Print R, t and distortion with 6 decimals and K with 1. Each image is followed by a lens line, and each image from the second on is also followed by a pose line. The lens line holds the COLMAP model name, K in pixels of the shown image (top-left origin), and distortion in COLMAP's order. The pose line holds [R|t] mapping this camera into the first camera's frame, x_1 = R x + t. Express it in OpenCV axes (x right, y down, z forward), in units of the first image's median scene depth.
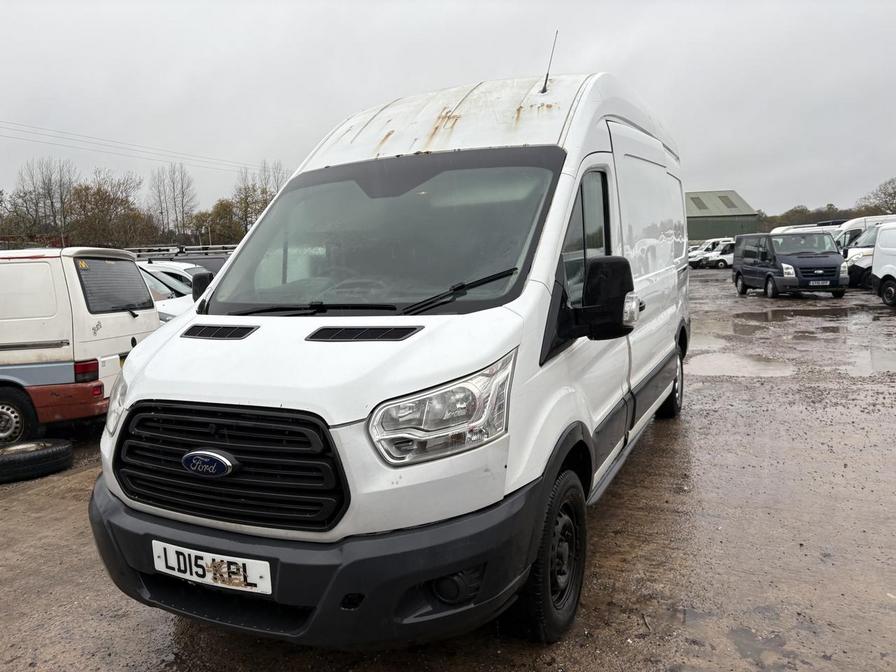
lens RADIAL K [[662.4, 0, 442.9], [0, 662.4, 331.6], [0, 0, 1]] dist [0.037069, -0.031073]
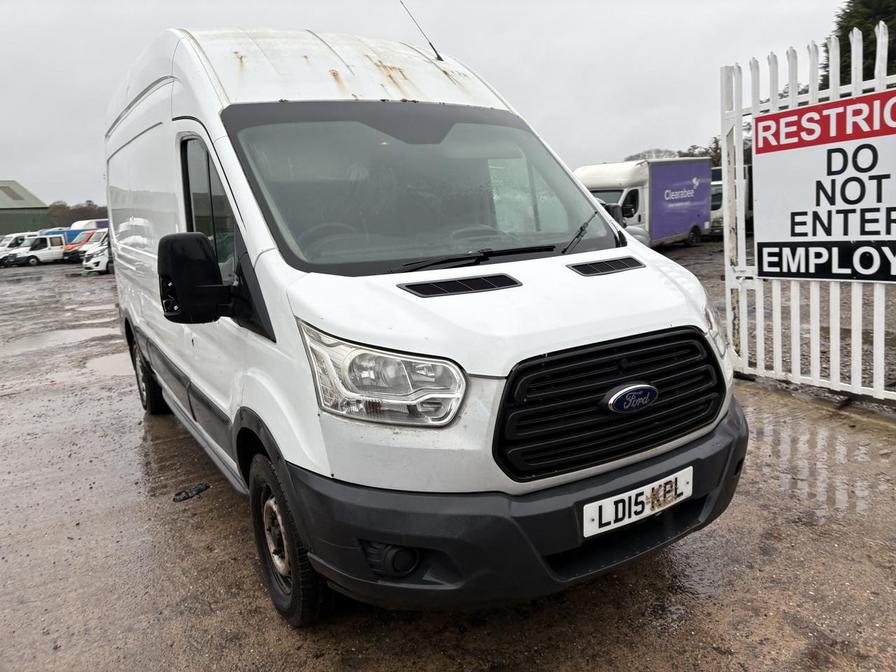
lens RADIAL K [[662.4, 0, 452.0], [0, 662.4, 336.0], [0, 0, 1]] dist [0.037069, -0.031073]
pose [[0.550015, -0.144358, 0.822584, -1.251160], [0.133299, 0.987495, 0.084170, -0.009951], [-0.824449, 0.063355, 0.562380, 0.643389]]
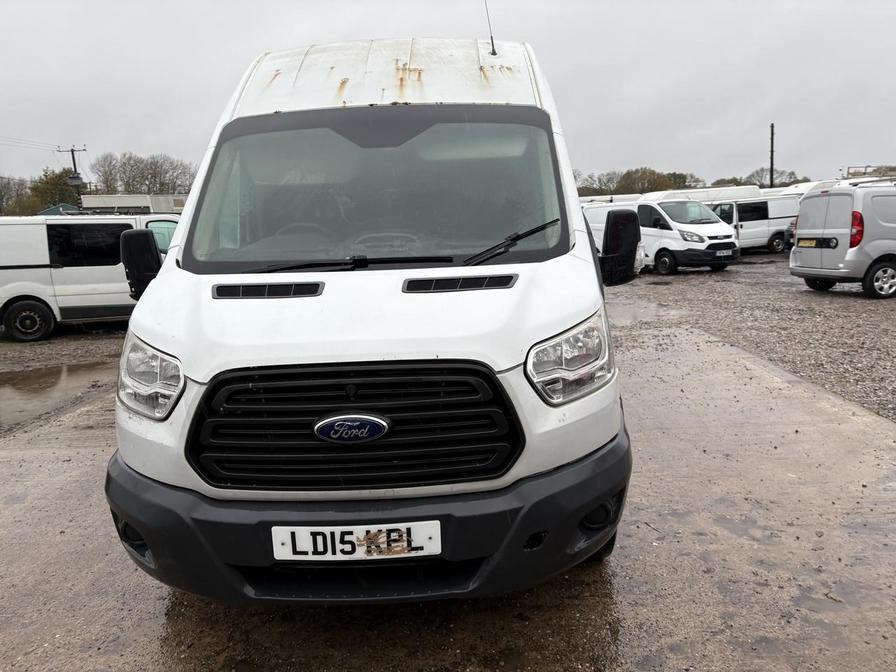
lens RADIAL K [[662.4, 0, 447.2], [0, 662.4, 334.3], [0, 0, 1]] dist [0.037069, -0.031073]
pose [[0.907141, -0.063200, 0.416055, -0.582742], [0.047686, 0.997728, 0.047587, 0.033064], [-0.418117, -0.023328, 0.908093, 0.128178]]
